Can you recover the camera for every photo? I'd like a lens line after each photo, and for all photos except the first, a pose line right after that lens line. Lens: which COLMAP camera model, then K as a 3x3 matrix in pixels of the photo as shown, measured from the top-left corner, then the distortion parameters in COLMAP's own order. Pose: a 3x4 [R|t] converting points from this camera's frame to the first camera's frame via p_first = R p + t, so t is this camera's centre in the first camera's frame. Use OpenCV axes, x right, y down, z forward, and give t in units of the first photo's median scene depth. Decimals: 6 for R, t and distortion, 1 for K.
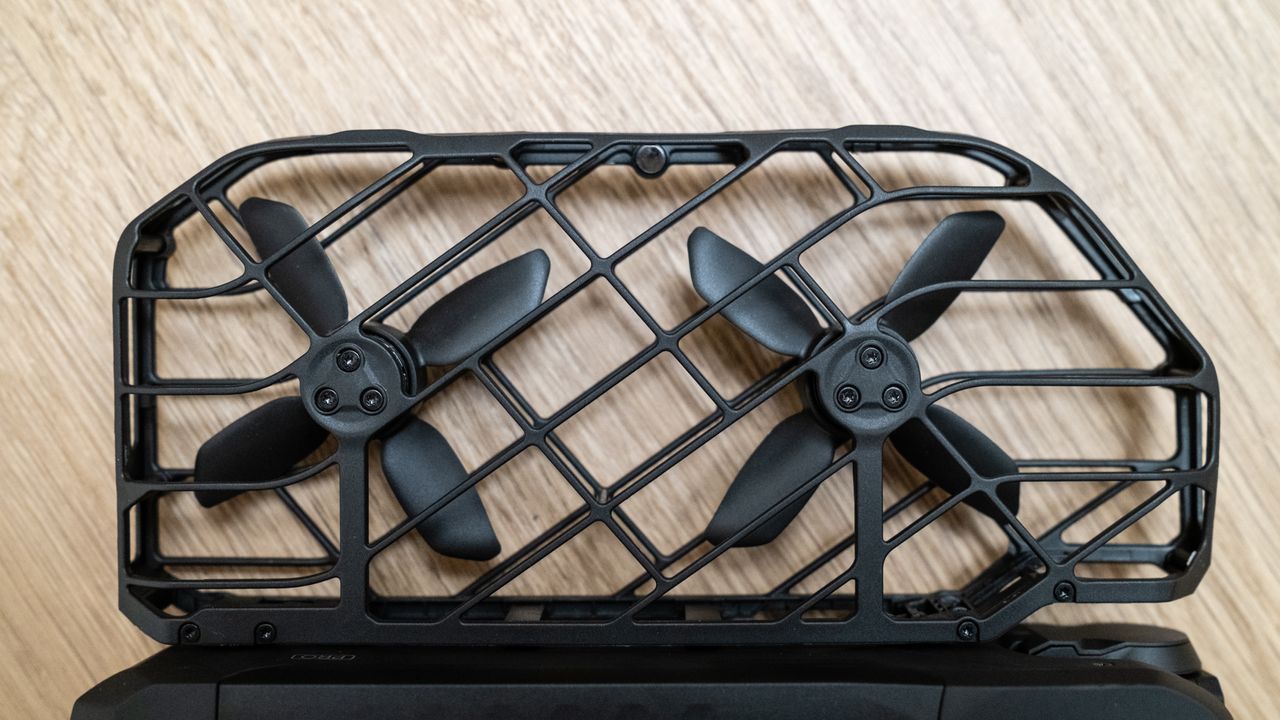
lens RADIAL K [[1064.8, 0, 640.0], [0, 1064.8, 360.0], [0, 0, 1]] dist [-0.004713, 0.001174]
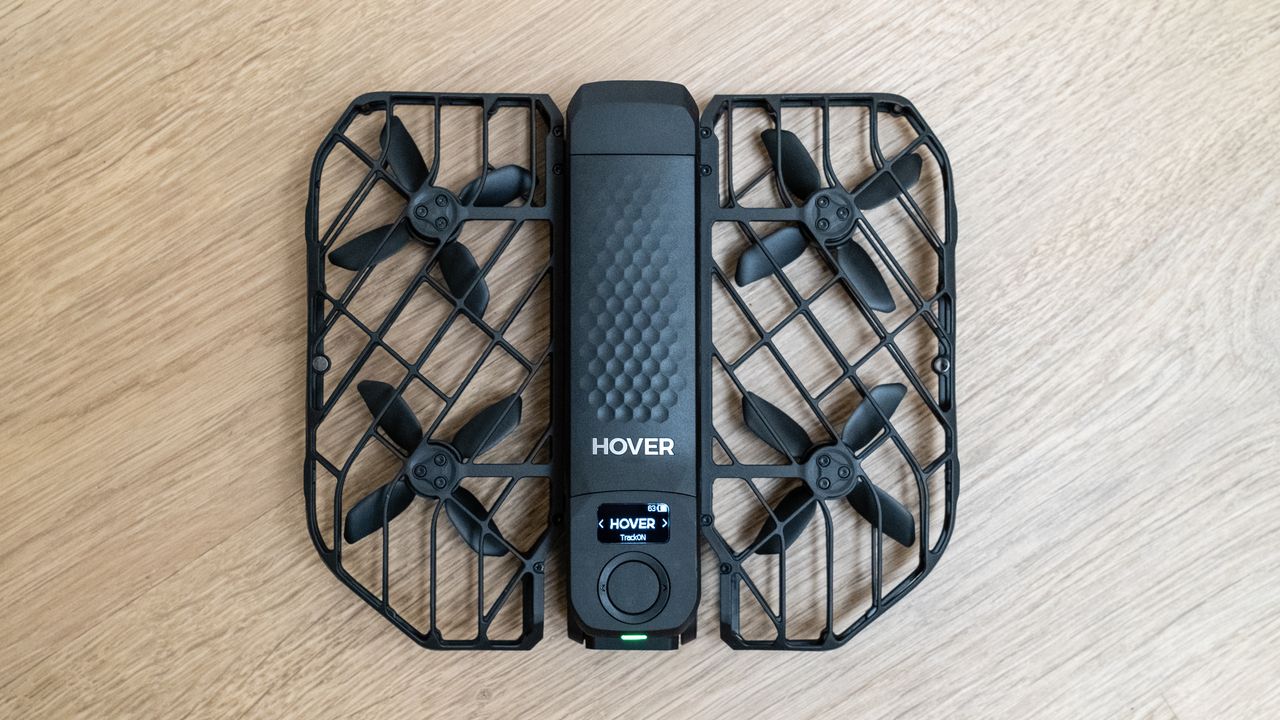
lens RADIAL K [[1373.6, 0, 640.0], [0, 1373.6, 360.0], [0, 0, 1]] dist [-0.018506, 0.031463]
pose [[-0.008924, 0.999339, -0.035252, 0.092140], [-0.999951, -0.008763, 0.004702, 0.341231], [0.004390, 0.035293, 0.999367, -1.468061]]
